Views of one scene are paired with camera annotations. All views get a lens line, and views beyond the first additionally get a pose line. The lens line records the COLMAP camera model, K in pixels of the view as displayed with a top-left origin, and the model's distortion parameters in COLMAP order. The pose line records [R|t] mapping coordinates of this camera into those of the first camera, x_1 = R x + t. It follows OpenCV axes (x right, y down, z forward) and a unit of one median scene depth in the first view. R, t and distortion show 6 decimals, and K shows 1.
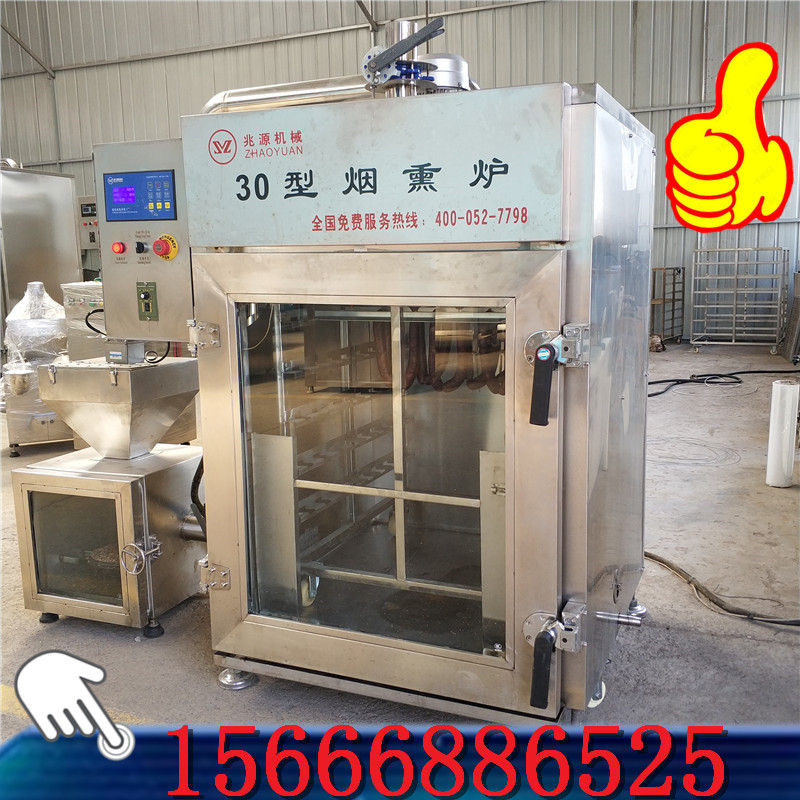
lens RADIAL K [[852.6, 0, 440.1], [0, 852.6, 406.1], [0, 0, 1]] dist [0.101031, -0.209628]
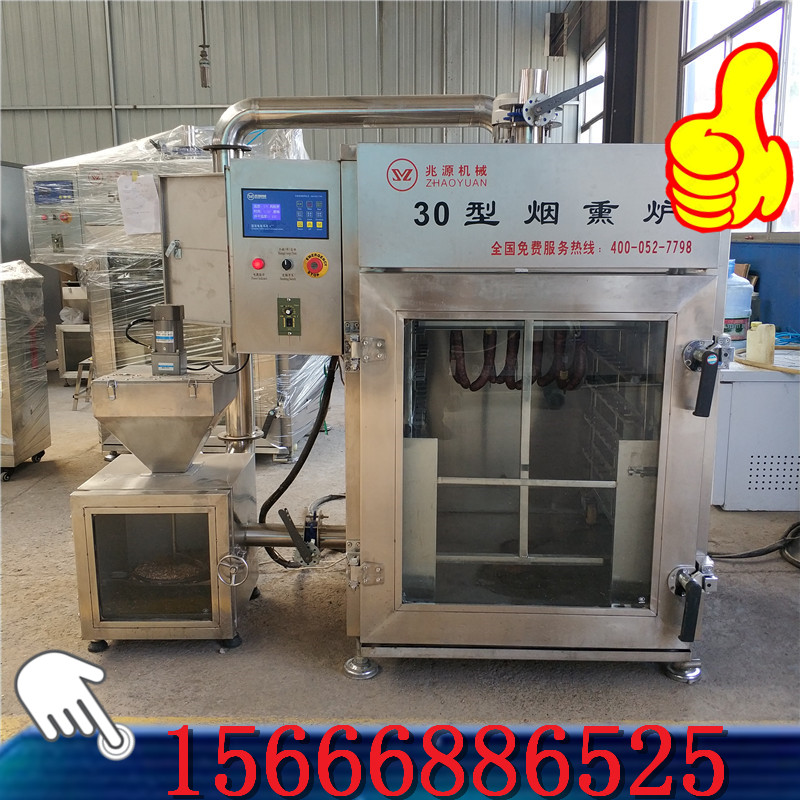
lens RADIAL K [[862.3, 0, 400.1], [0, 862.3, 398.2], [0, 0, 1]] dist [0.146001, -0.396274]
pose [[0.925531, -0.053136, 0.374925, -0.699653], [0.046144, 0.998553, 0.027610, -0.053442], [-0.375850, -0.008253, 0.926644, -0.011034]]
